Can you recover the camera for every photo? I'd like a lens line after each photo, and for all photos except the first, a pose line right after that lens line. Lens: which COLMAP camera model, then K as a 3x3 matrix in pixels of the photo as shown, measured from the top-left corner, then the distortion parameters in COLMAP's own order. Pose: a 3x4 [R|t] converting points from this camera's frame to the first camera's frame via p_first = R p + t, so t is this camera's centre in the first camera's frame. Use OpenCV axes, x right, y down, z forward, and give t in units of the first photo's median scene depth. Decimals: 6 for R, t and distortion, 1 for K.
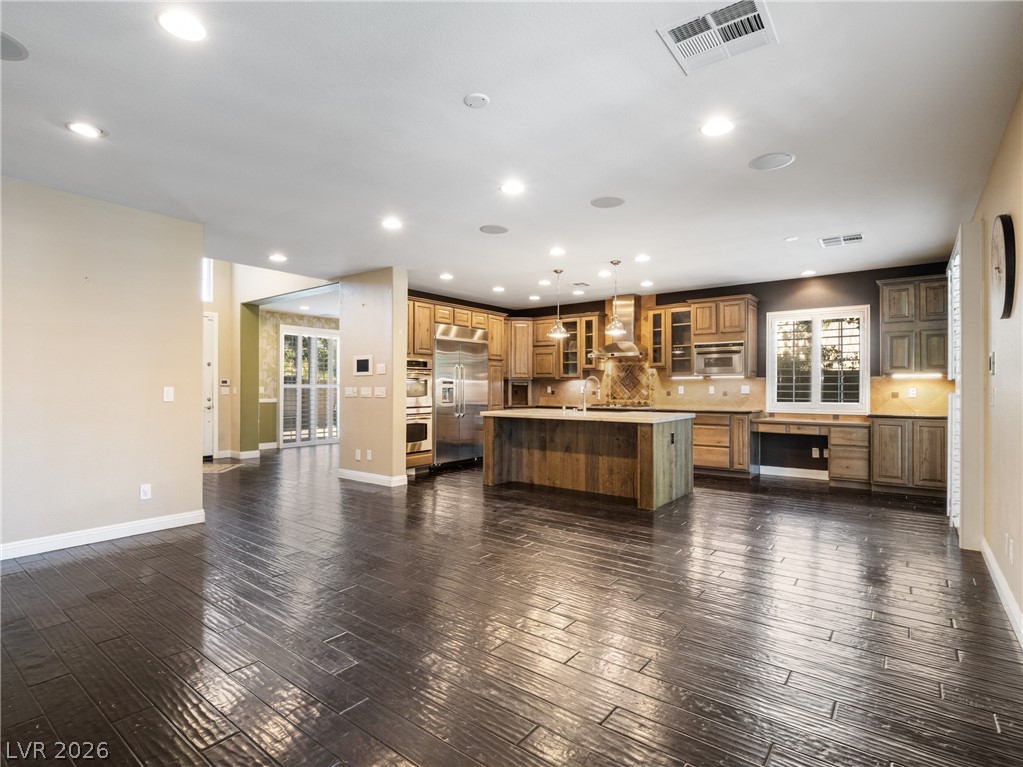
lens RADIAL K [[533.6, 0, 511.5], [0, 533.6, 383.5], [0, 0, 1]] dist [-0.000943, -0.000246]
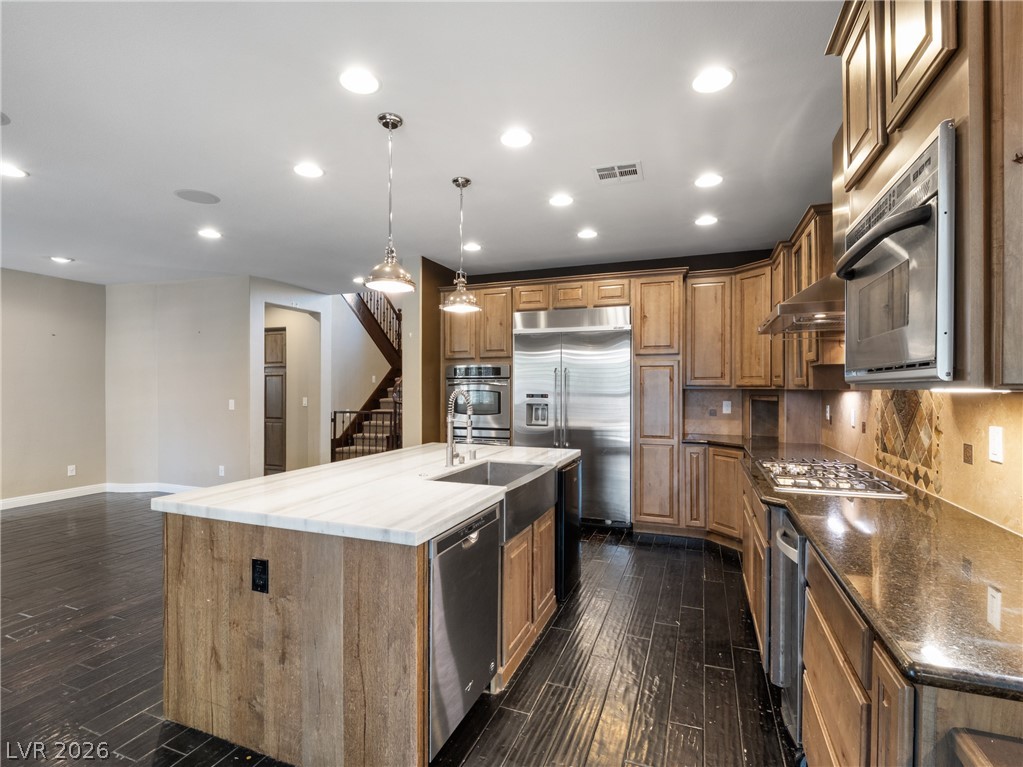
lens RADIAL K [[500.4, 0, 511.5], [0, 500.4, 383.5], [0, 0, 1]] dist [-0.002218, -0.000912]
pose [[0.313333, -0.009405, -0.949597, 0.473634], [0.004452, 0.999955, -0.008434, -0.012461], [0.949633, -0.001585, 0.313360, 0.775704]]
